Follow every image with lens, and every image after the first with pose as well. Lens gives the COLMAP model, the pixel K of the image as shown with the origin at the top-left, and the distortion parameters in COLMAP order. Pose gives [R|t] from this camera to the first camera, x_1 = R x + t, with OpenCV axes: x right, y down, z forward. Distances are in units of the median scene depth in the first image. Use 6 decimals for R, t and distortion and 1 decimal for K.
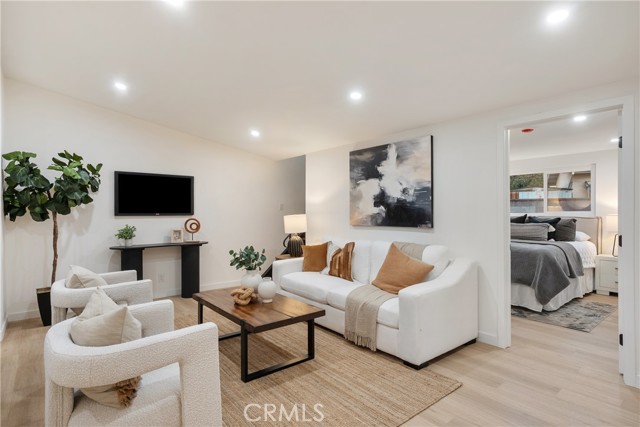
lens RADIAL K [[336.8, 0, 320.0], [0, 336.8, 213.5], [0, 0, 1]] dist [0.002306, 0.000545]
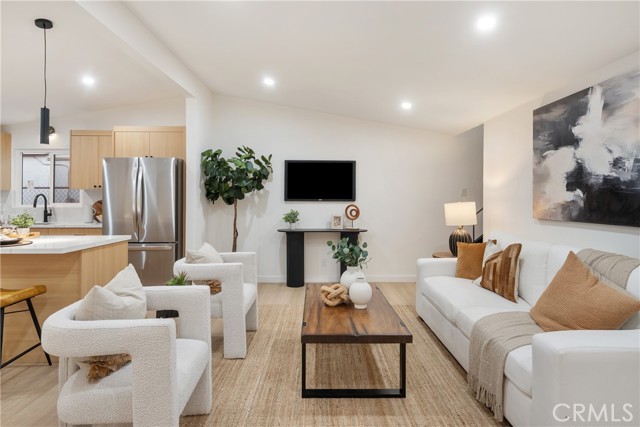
lens RADIAL K [[352.5, 0, 319.7], [0, 352.5, 197.5], [0, 0, 1]] dist [0.010499, -0.000008]
pose [[0.780445, 0.004143, -0.625211, 0.215750], [-0.009104, 0.999947, -0.004738, -0.000102], [0.625158, 0.009390, 0.780442, 0.190308]]
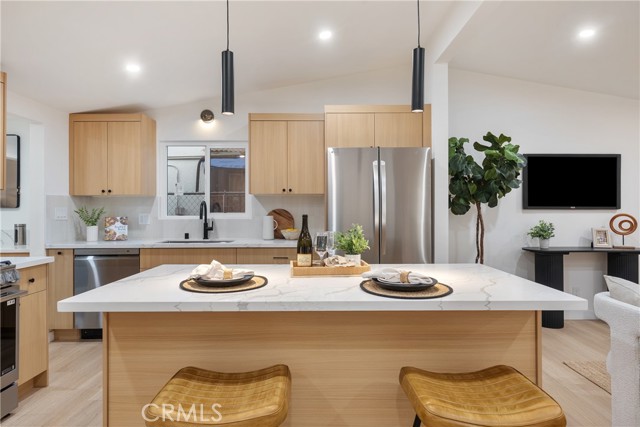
lens RADIAL K [[373.5, 0, 320.0], [0, 373.5, 213.5], [0, 0, 1]] dist [0.001478, -0.000037]
pose [[0.775261, 0.012625, -0.631515, -0.458533], [-0.005125, 0.999893, 0.013697, 0.007384], [0.631621, -0.007382, 0.775242, -0.004057]]
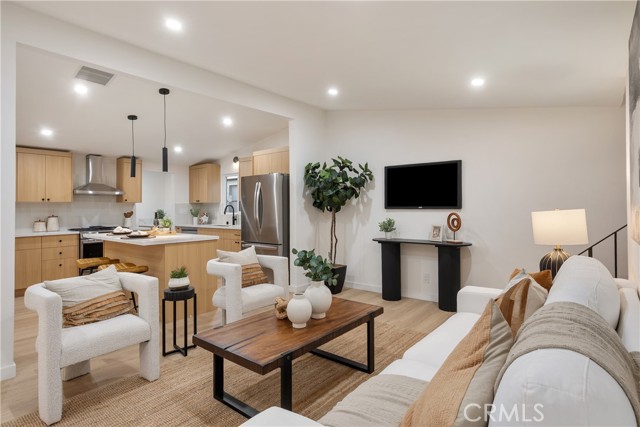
lens RADIAL K [[336.4, 0, 322.0], [0, 336.4, 205.0], [0, 0, 1]] dist [-0.001361, -0.000157]
pose [[0.205380, -0.004651, -0.978671, 0.413817], [0.001717, 0.999989, -0.004392, -0.001482], [0.978681, -0.000778, 0.205386, 0.642308]]
